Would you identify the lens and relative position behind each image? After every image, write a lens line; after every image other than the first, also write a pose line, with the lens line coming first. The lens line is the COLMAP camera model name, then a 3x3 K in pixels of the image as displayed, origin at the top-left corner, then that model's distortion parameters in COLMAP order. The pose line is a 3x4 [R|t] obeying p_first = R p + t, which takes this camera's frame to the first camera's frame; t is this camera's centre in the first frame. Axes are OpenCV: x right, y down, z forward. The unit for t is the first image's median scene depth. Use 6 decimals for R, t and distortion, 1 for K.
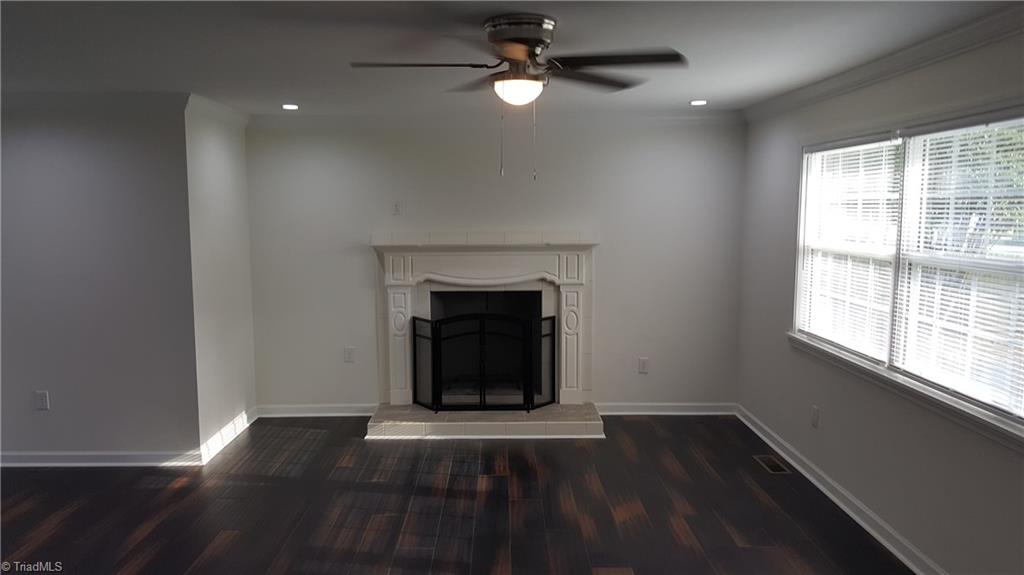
lens RADIAL K [[748.1, 0, 501.8], [0, 748.1, 291.2], [0, 0, 1]] dist [0.154477, -0.300439]
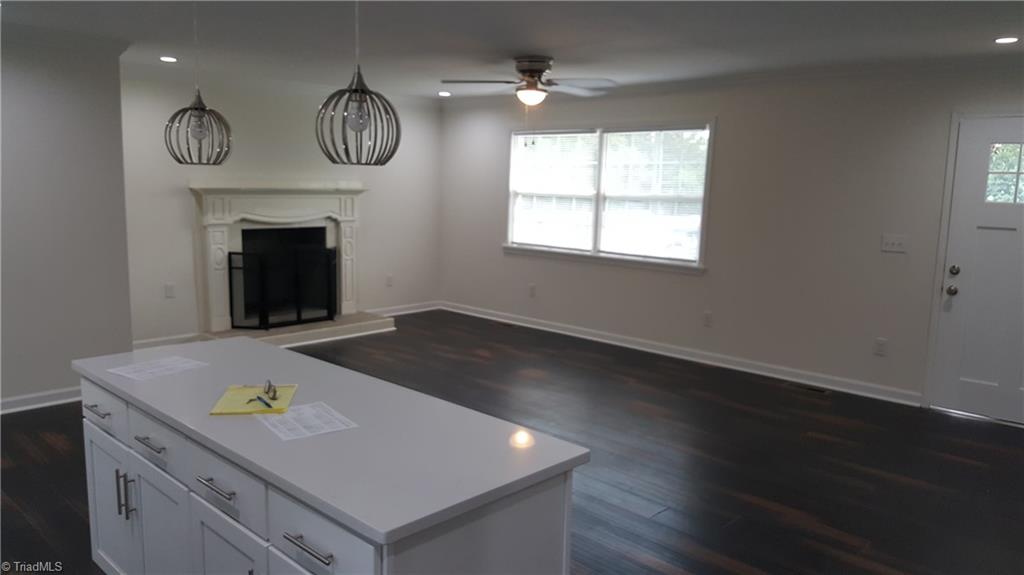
lens RADIAL K [[748.1, 0, 501.8], [0, 748.1, 291.2], [0, 0, 1]] dist [0.154477, -0.300439]
pose [[0.692985, -0.089134, 0.715421, -0.665071], [0.049327, 0.995864, 0.076295, 0.025636], [-0.719263, -0.017582, 0.694516, -0.095317]]
